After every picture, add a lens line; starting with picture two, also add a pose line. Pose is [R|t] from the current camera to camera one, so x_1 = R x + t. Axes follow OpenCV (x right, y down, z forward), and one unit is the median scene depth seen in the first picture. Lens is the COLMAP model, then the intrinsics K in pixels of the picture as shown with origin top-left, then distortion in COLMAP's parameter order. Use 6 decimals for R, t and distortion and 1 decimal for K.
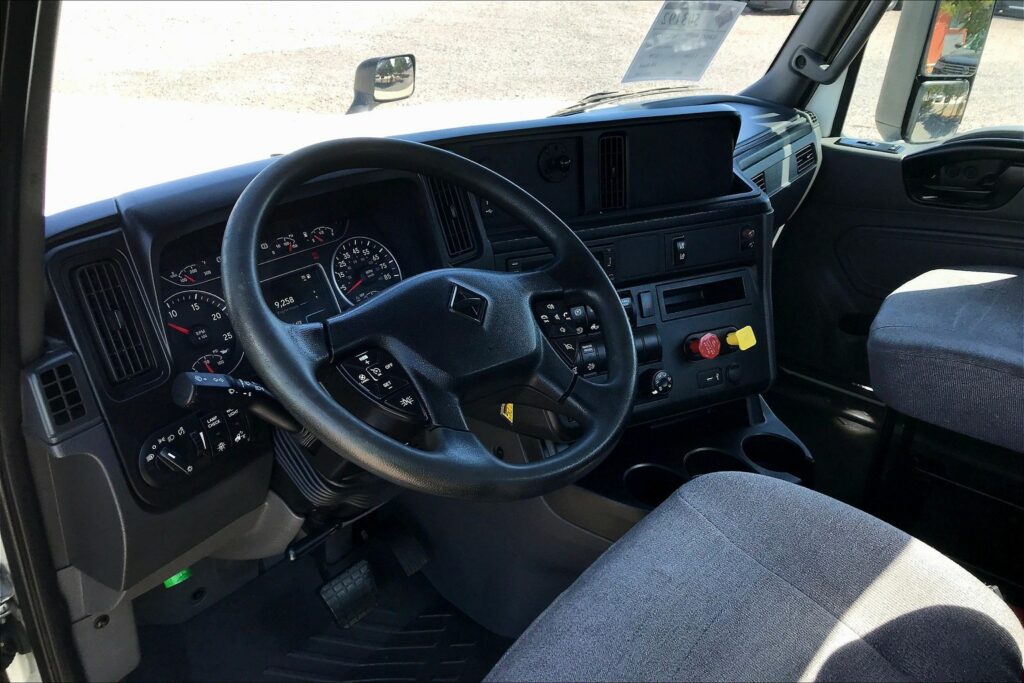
lens RADIAL K [[850.6, 0, 512.0], [0, 850.6, 341.5], [0, 0, 1]] dist [0.012762, -0.005659]
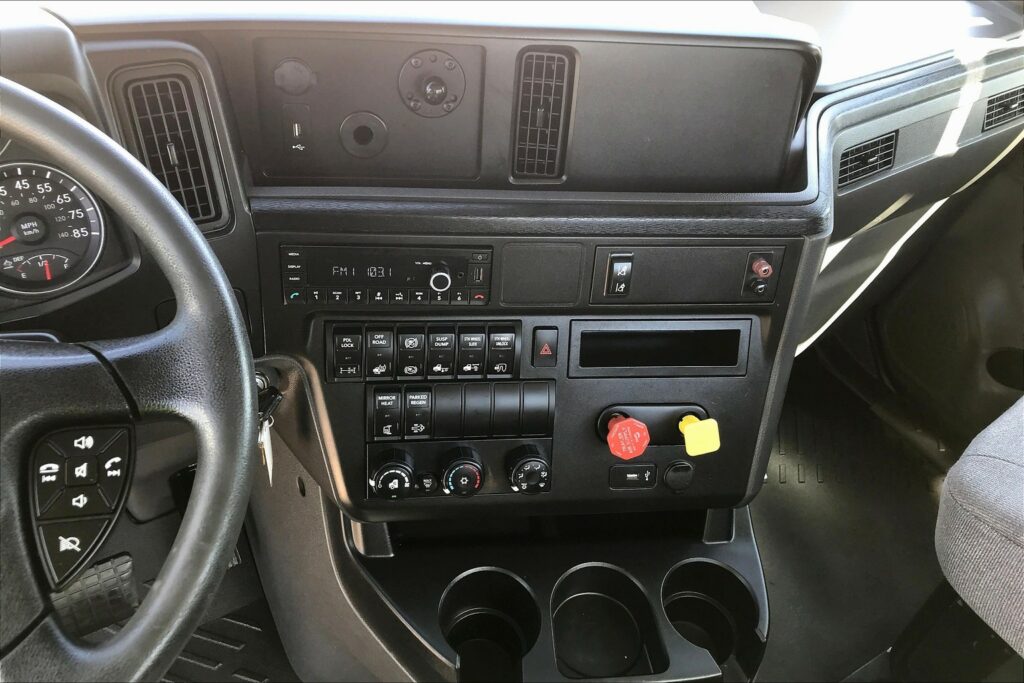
lens RADIAL K [[818.6, 0, 516.9], [0, 818.6, 327.2], [0, 0, 1]] dist [0.013861, -0.000431]
pose [[0.937295, 0.269296, -0.221262, 0.311665], [-0.210498, 0.943357, 0.256454, -0.238329], [0.277791, -0.193798, 0.940890, 0.524399]]
